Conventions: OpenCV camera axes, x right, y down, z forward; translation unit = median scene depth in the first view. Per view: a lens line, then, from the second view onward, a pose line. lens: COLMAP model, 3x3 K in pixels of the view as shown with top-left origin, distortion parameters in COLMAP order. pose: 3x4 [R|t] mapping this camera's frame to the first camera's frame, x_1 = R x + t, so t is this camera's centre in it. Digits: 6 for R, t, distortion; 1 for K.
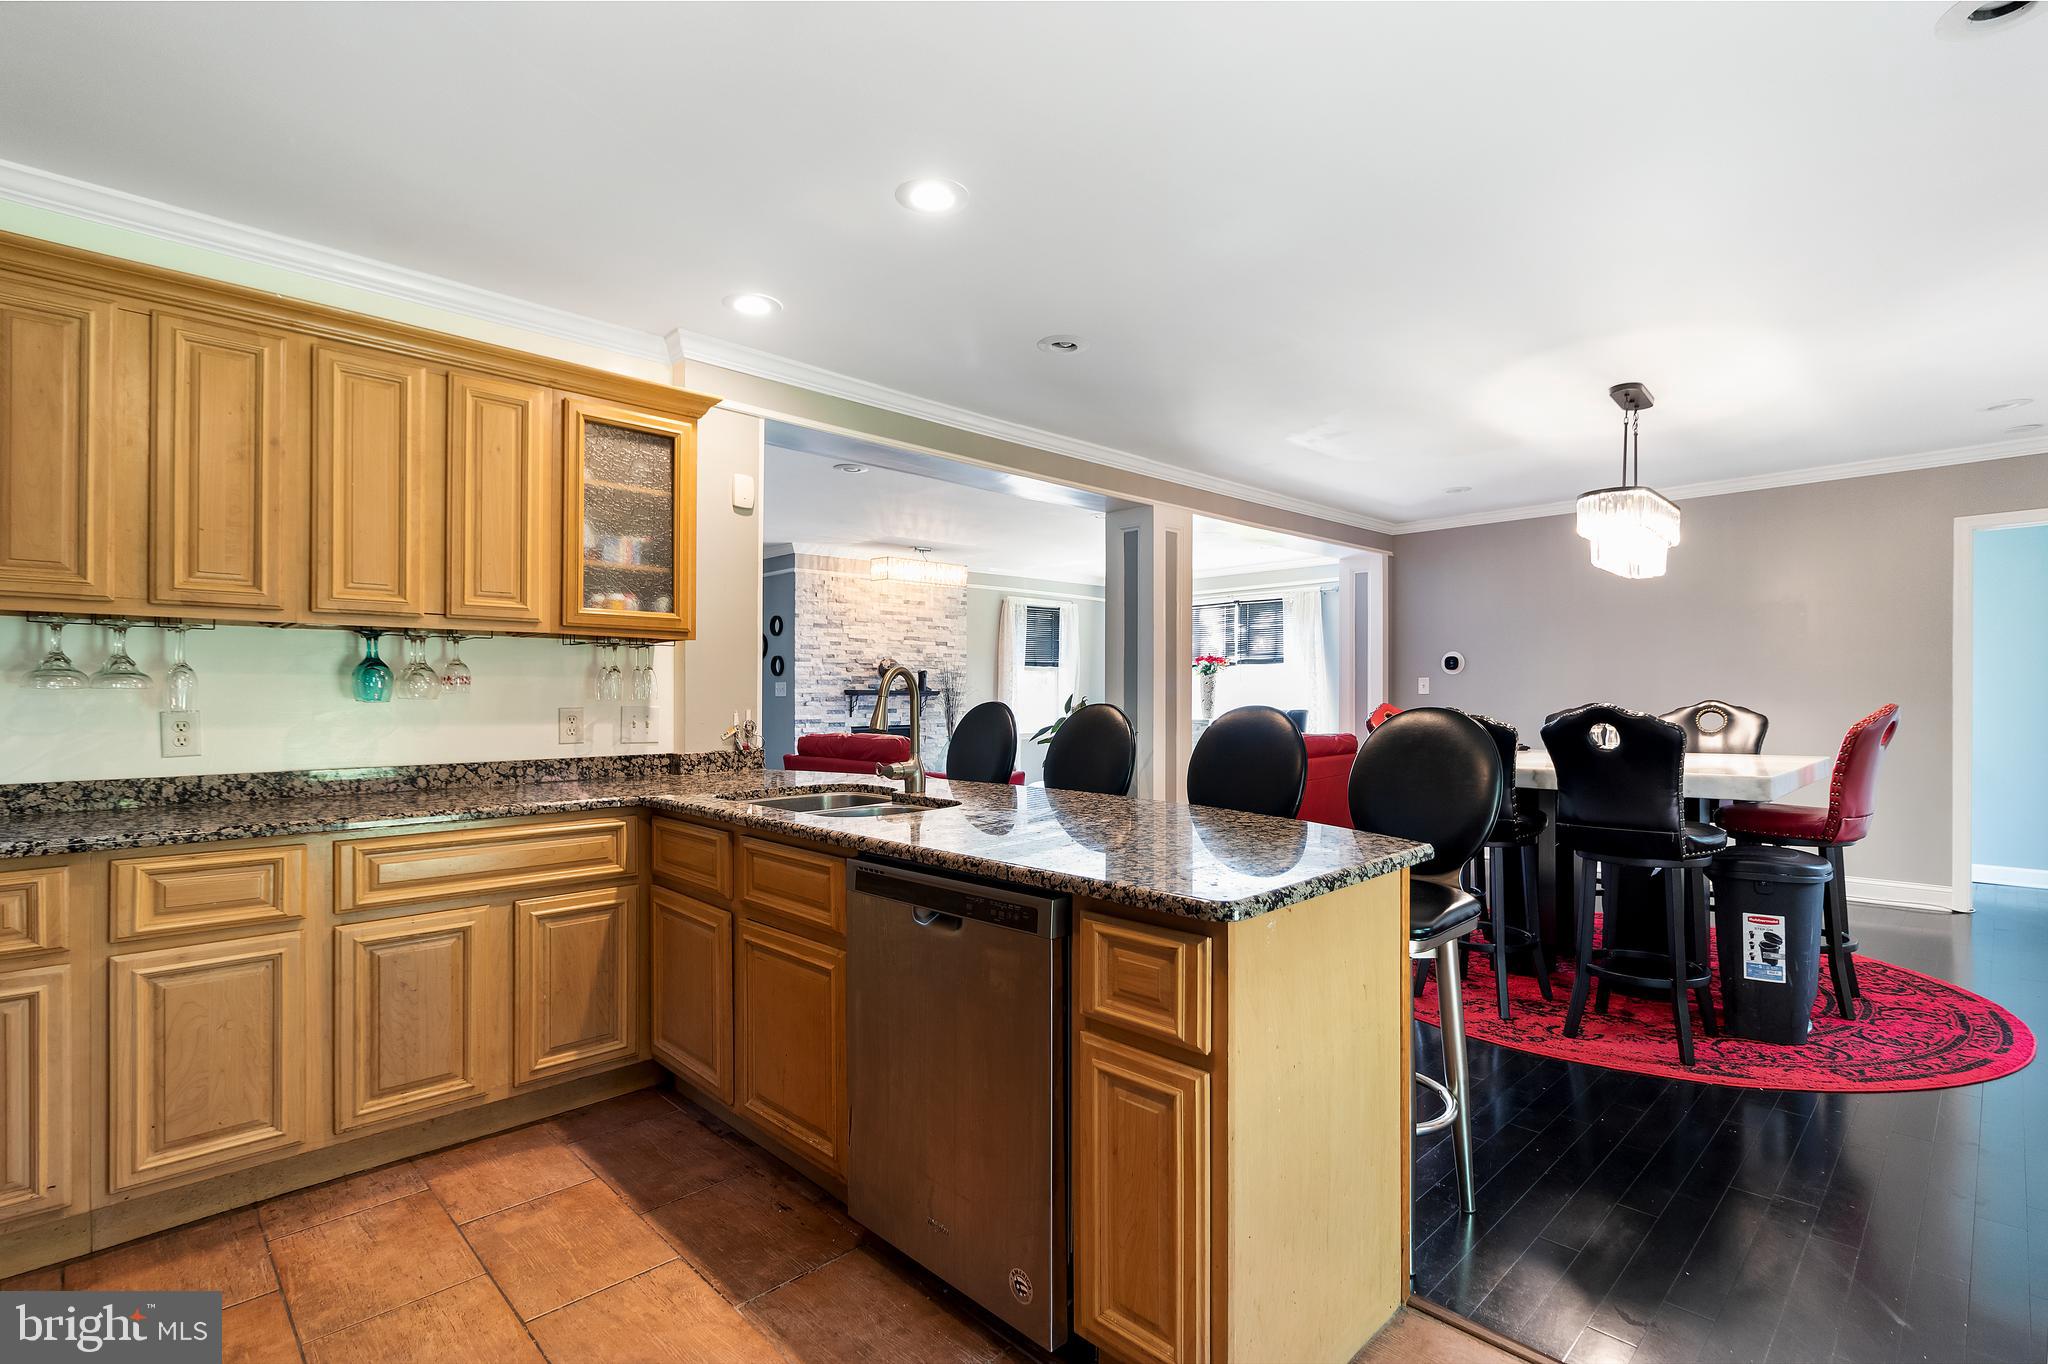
lens RADIAL K [[938.8, 0, 1042.3], [0, 938.8, 705.4], [0, 0, 1]] dist [0.004792, 0.000566]
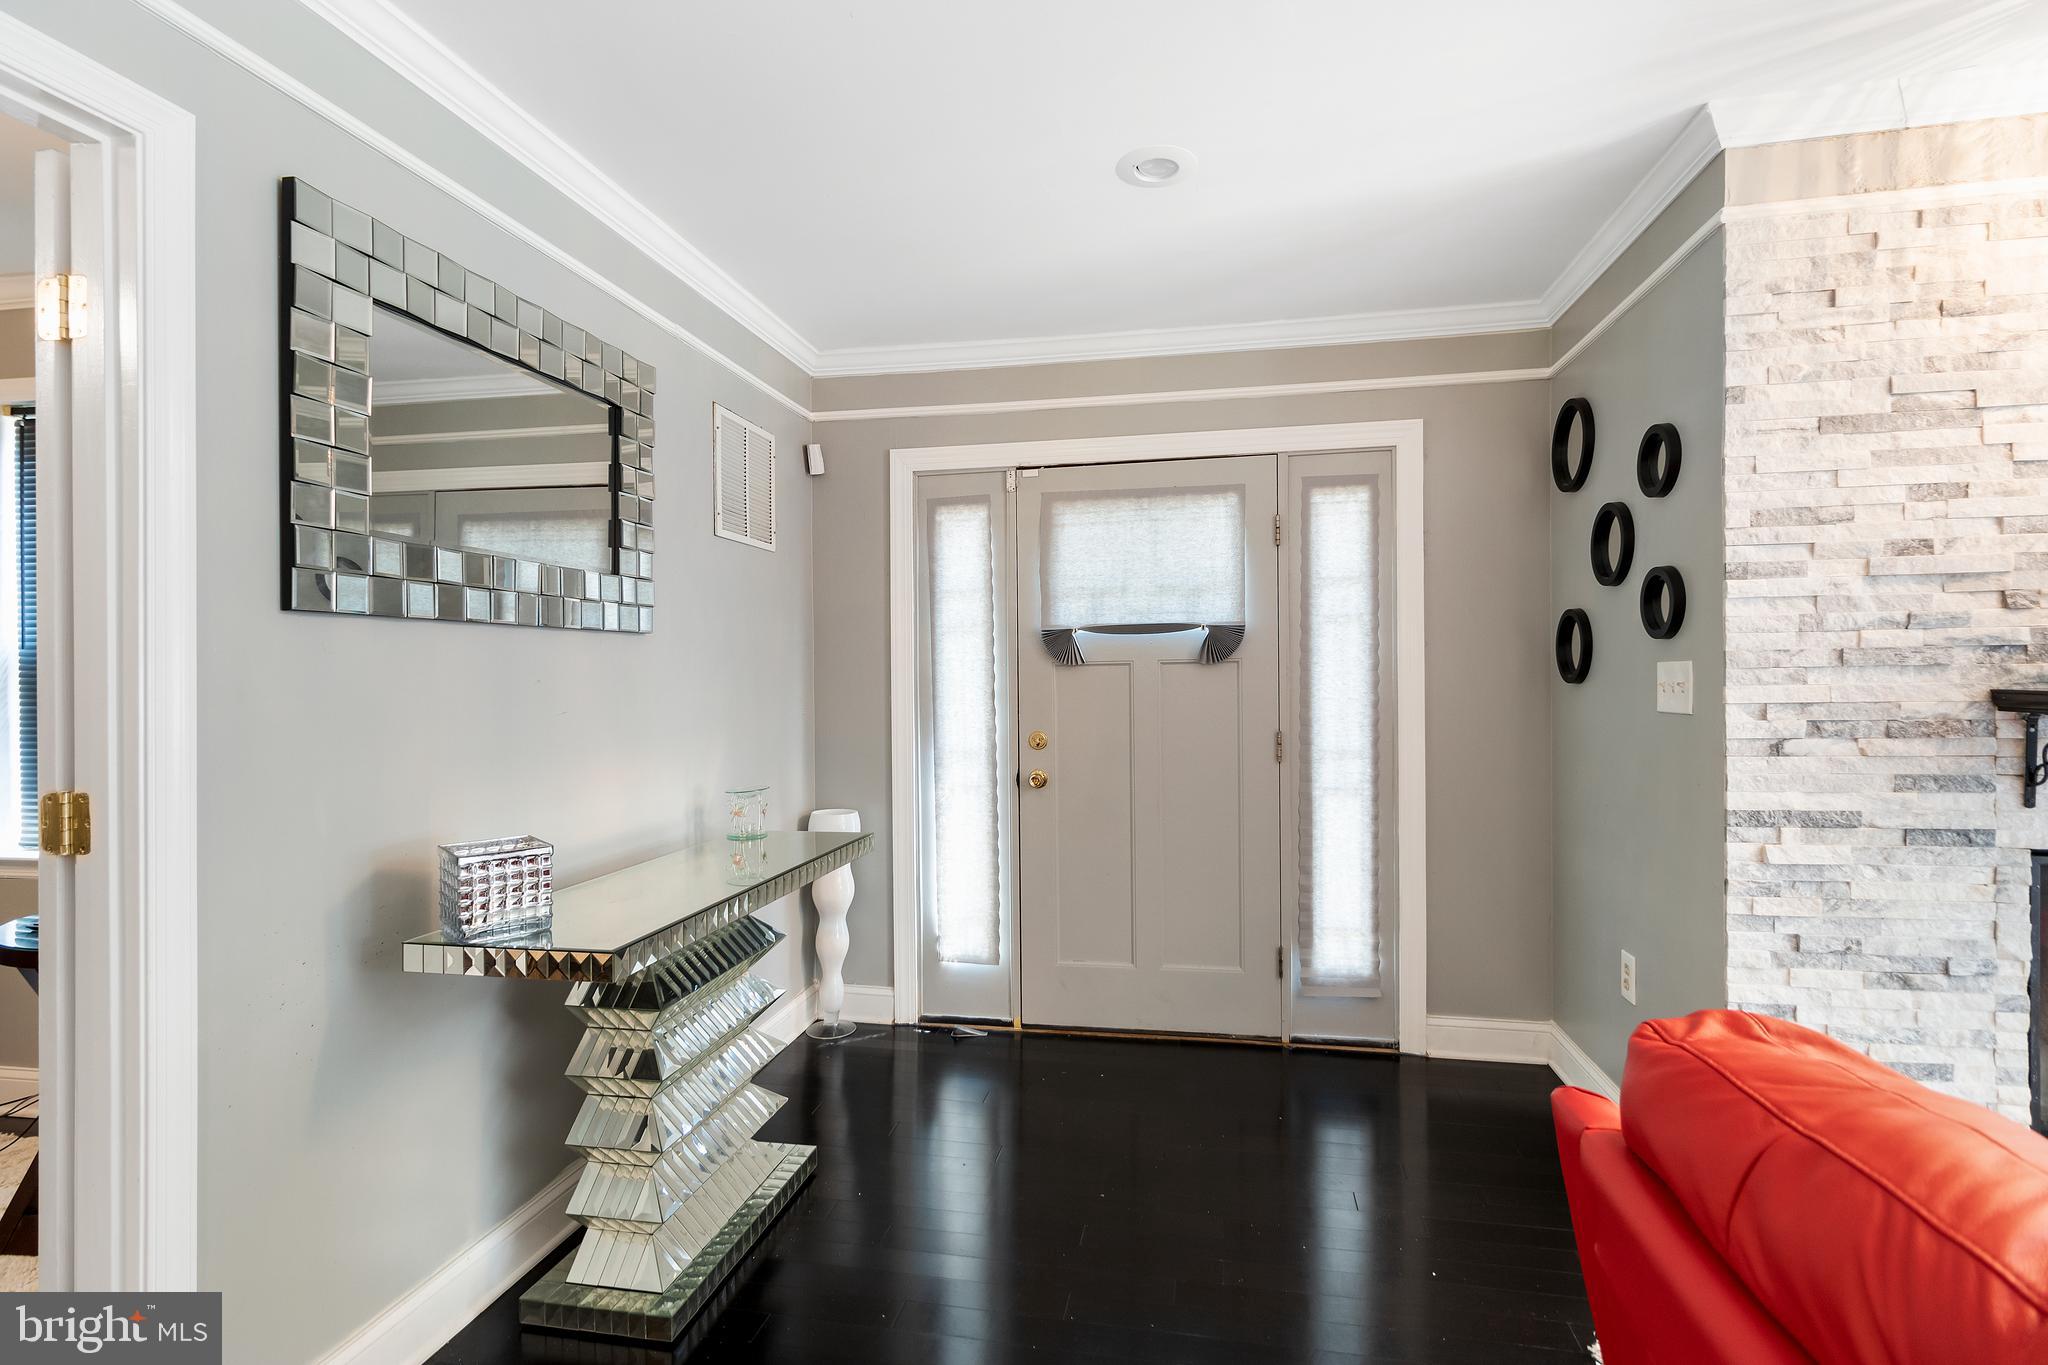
lens RADIAL K [[981.0, 0, 1026.5], [0, 981.0, 678.8], [0, 0, 1]] dist [-0.000378, -0.000043]
pose [[0.574652, -0.004071, -0.818388, -0.154186], [0.001136, 0.999991, -0.004177, -0.018894], [0.818397, 0.001470, 0.574651, 0.687699]]
